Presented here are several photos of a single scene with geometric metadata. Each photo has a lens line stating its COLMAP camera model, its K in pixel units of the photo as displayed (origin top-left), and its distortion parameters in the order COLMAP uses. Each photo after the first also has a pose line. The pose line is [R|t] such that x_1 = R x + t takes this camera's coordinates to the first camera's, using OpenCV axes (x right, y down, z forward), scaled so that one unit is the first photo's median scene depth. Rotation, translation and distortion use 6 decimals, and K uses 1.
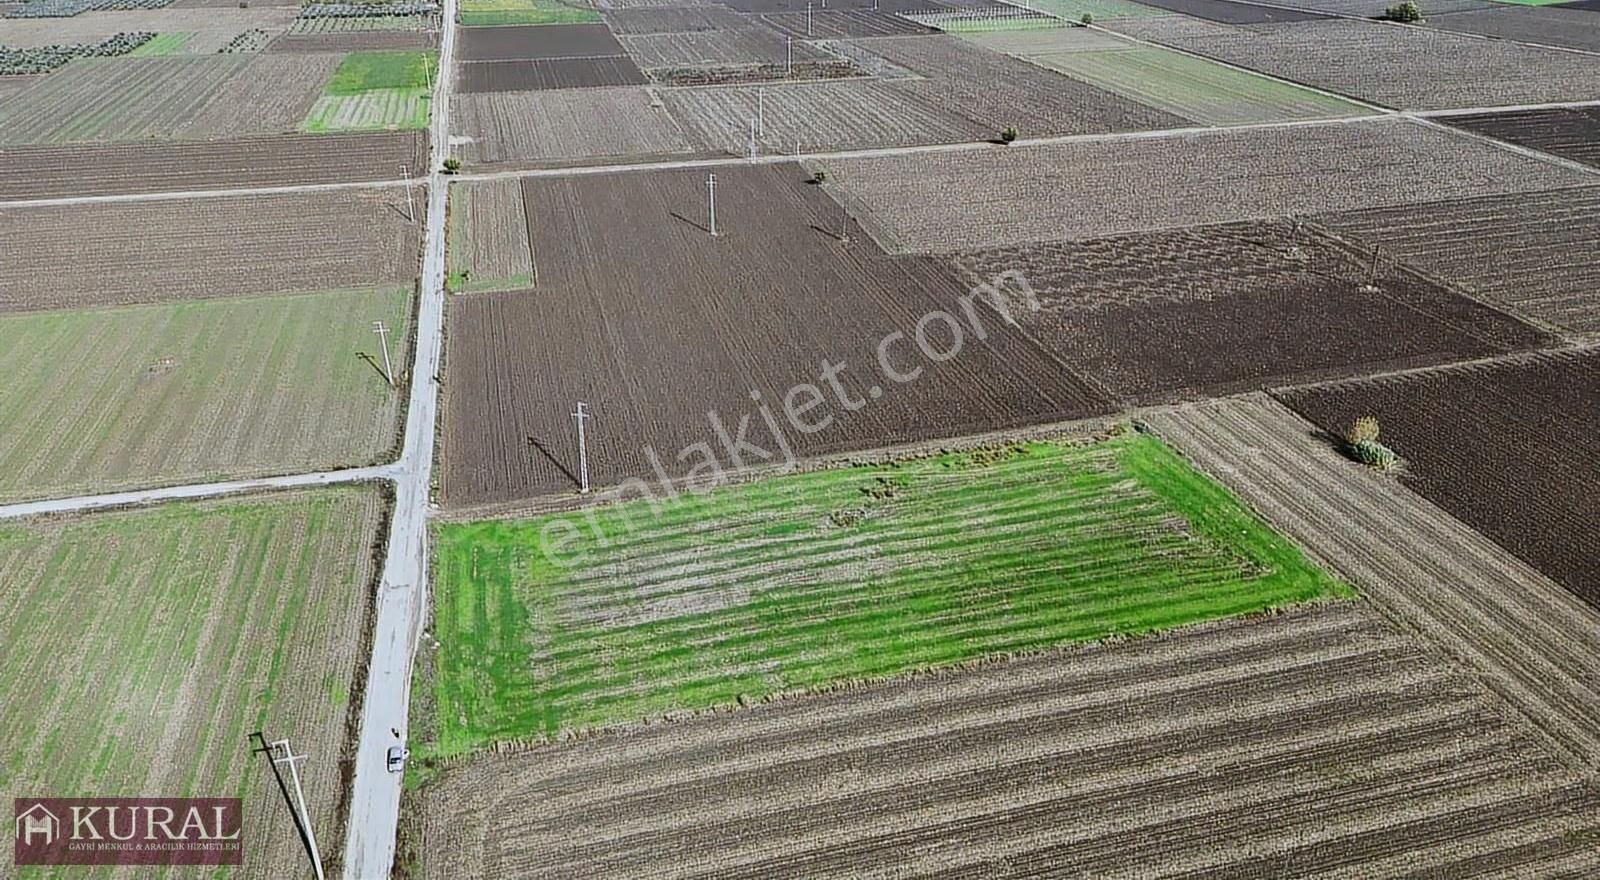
lens RADIAL K [[1194.0, 0, 805.6], [0, 1194.0, 404.3], [0, 0, 1]] dist [0.070418, -0.077718]
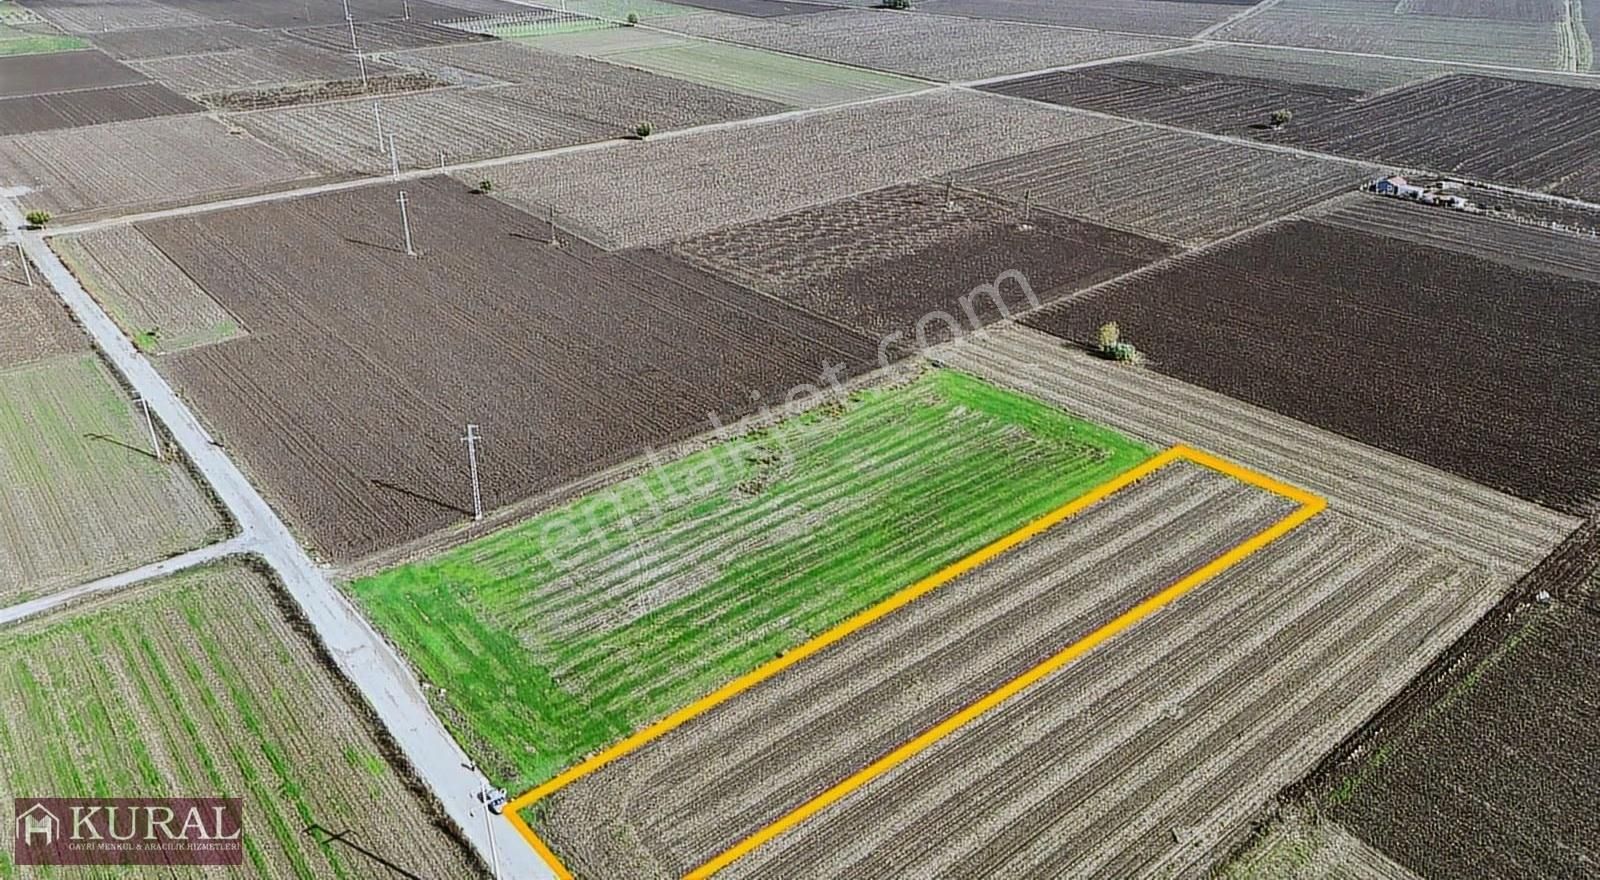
lens RADIAL K [[1179.1, 0, 806.0], [0, 1179.1, 430.6], [0, 0, 1]] dist [0.070276, -0.067172]
pose [[0.906105, -0.184290, 0.380804, -0.283149], [0.177627, 0.982675, 0.052910, 0.000237], [-0.383957, 0.019698, 0.923141, 0.021413]]
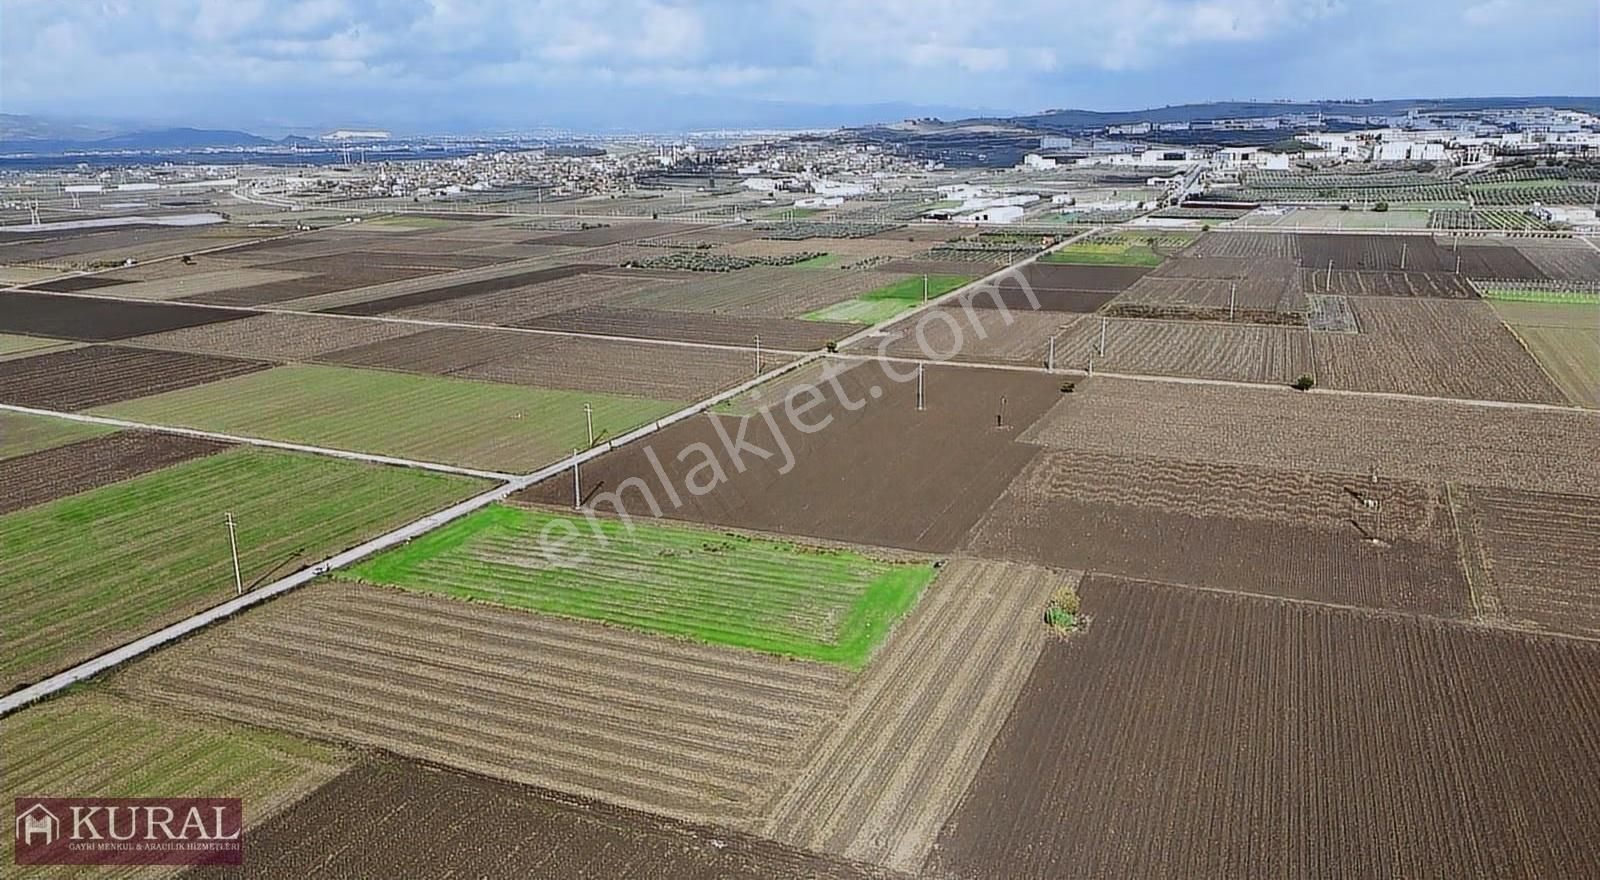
lens RADIAL K [[1179.1, 0, 806.0], [0, 1179.1, 430.6], [0, 0, 1]] dist [0.070276, -0.067172]
pose [[0.778696, 0.155142, -0.607917, 0.938042], [-0.258347, 0.962275, -0.085348, 0.027154], [0.571742, 0.223514, 0.789400, -0.076857]]
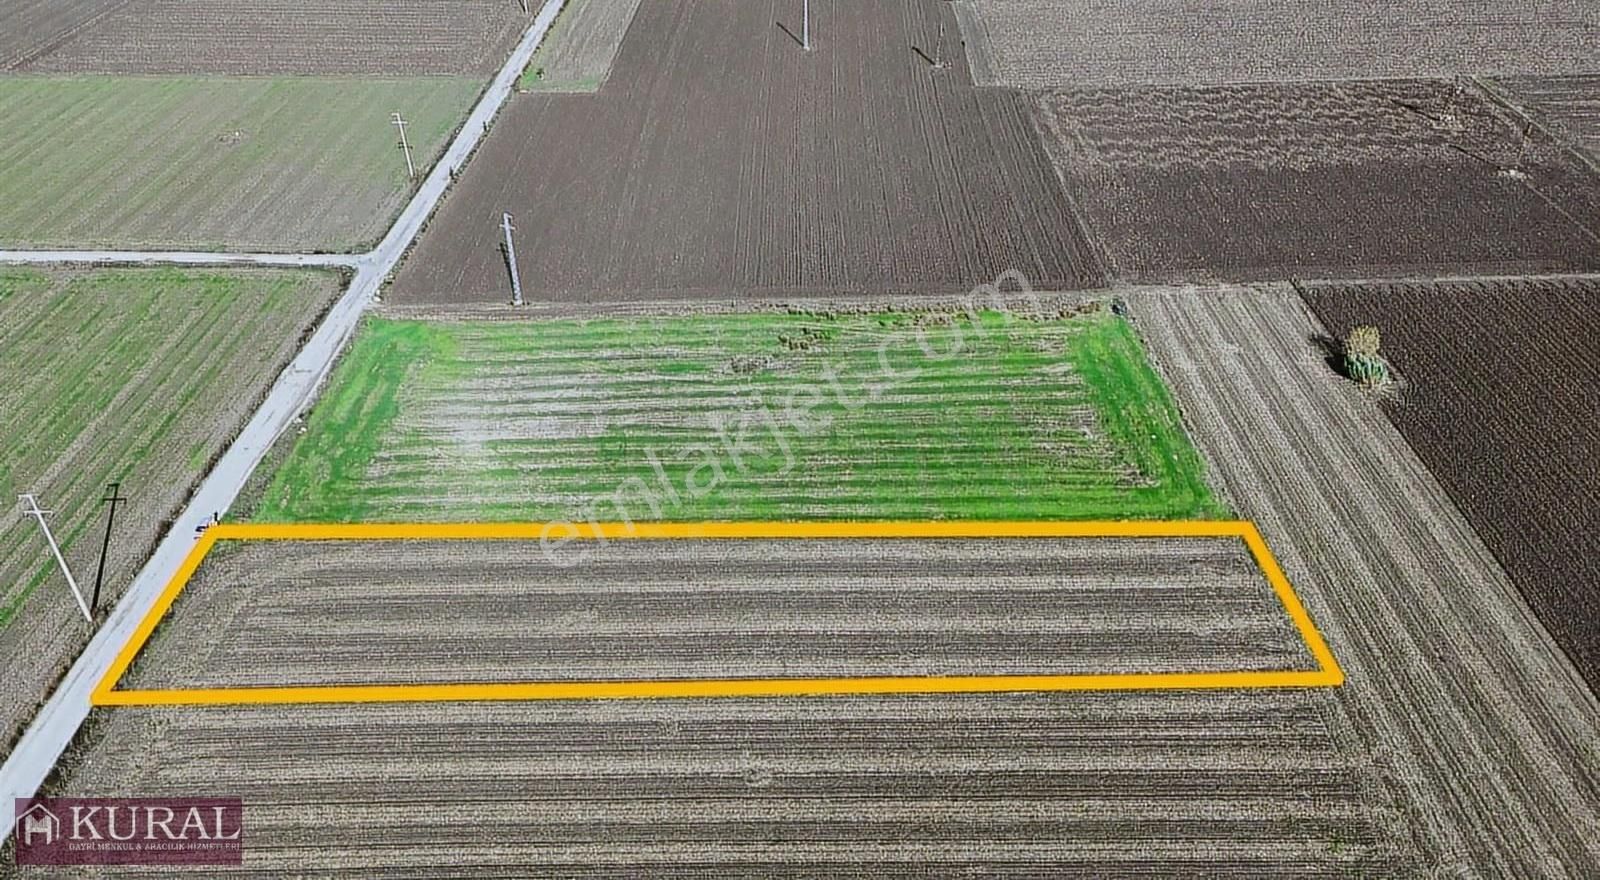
lens RADIAL K [[1179.1, 0, 806.0], [0, 1179.1, 430.6], [0, 0, 1]] dist [0.070276, -0.067172]
pose [[0.965786, 0.144875, -0.215103, 0.270491], [-0.105496, 0.977160, 0.184467, -0.031789], [0.236915, -0.155463, 0.959011, 0.073730]]
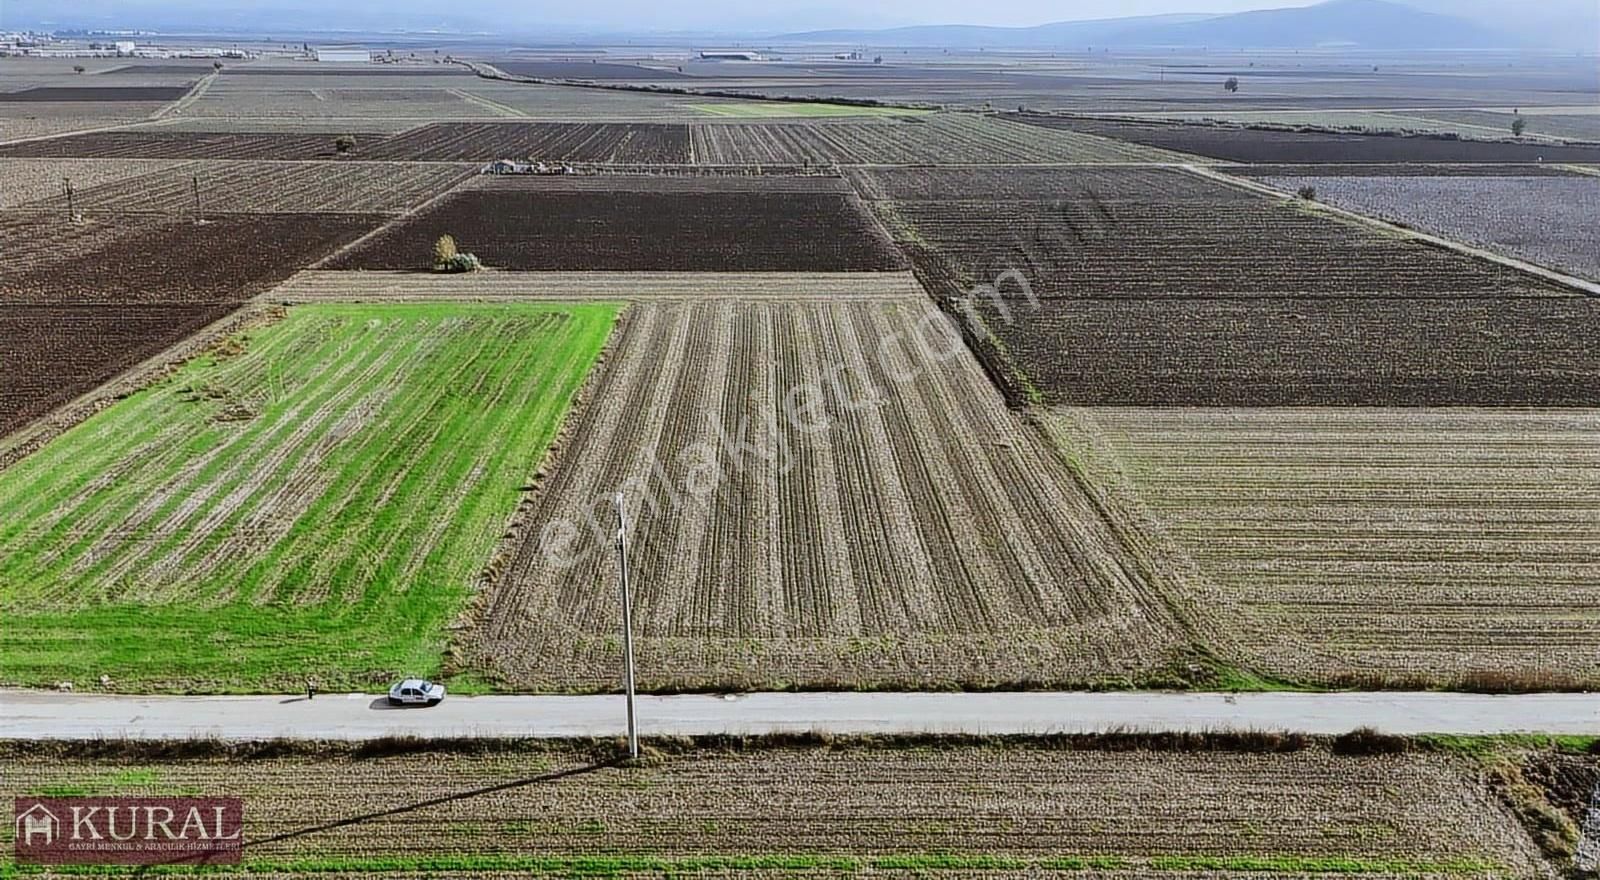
lens RADIAL K [[1194.0, 0, 805.6], [0, 1194.0, 404.3], [0, 0, 1]] dist [0.070418, -0.077718]
pose [[0.225973, -0.278559, 0.933457, -0.544073], [0.404792, 0.898445, 0.170118, 0.096373], [-0.886047, 0.339414, 0.315783, 0.399533]]
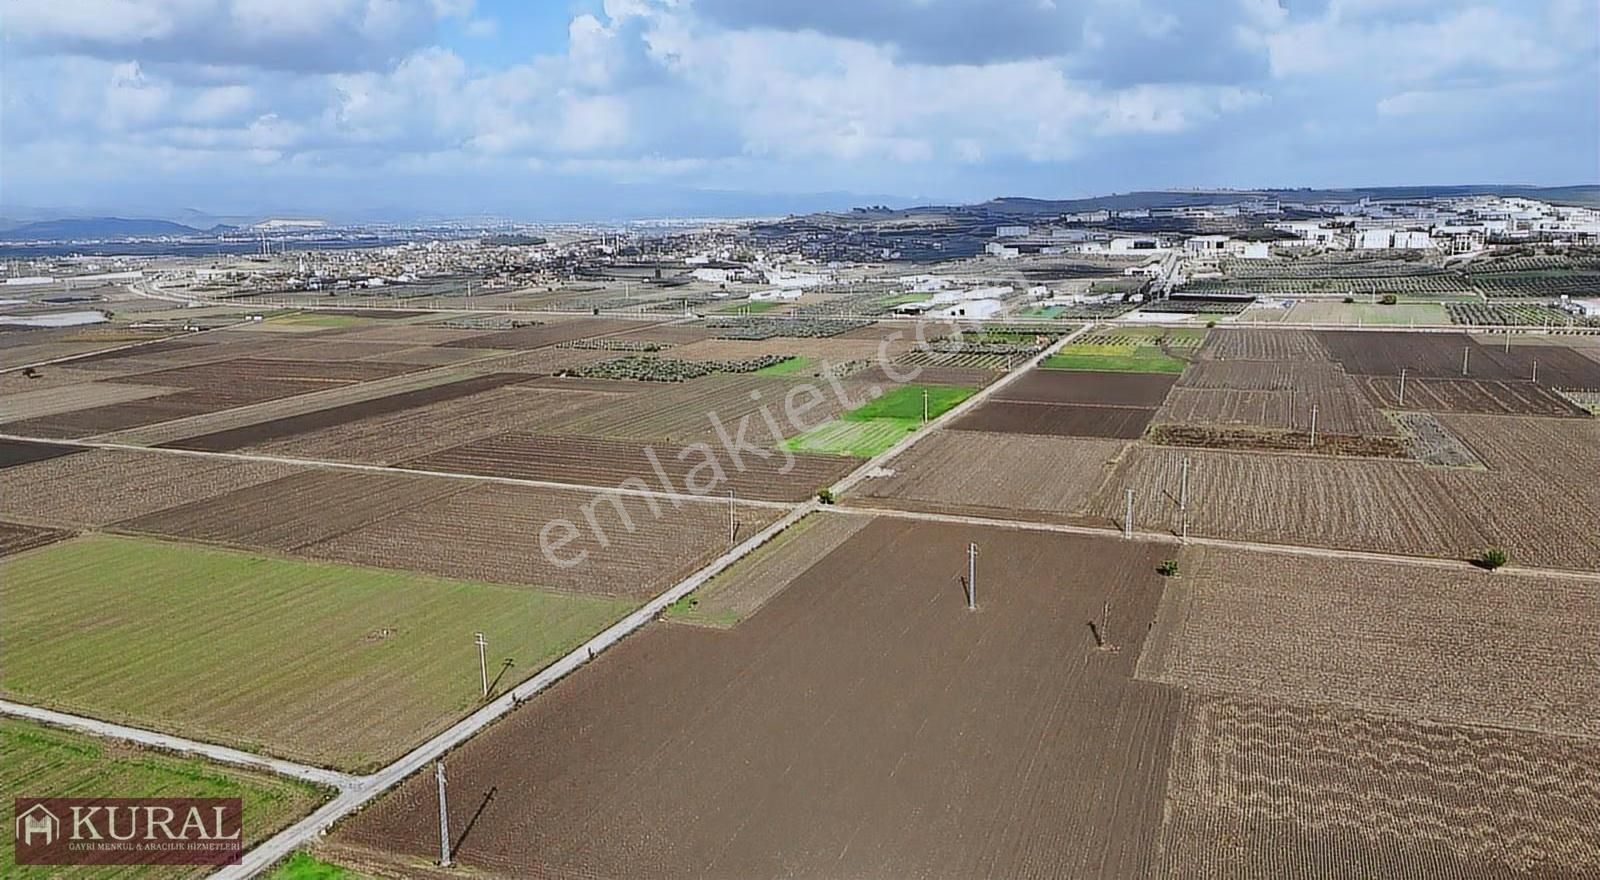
lens RADIAL K [[1179.1, 0, 806.0], [0, 1179.1, 430.6], [0, 0, 1]] dist [0.070276, -0.067172]
pose [[0.808028, 0.103721, -0.579942, 0.502106], [-0.241003, 0.956442, -0.164731, -0.151754], [0.537595, 0.272875, 0.797829, 0.322269]]
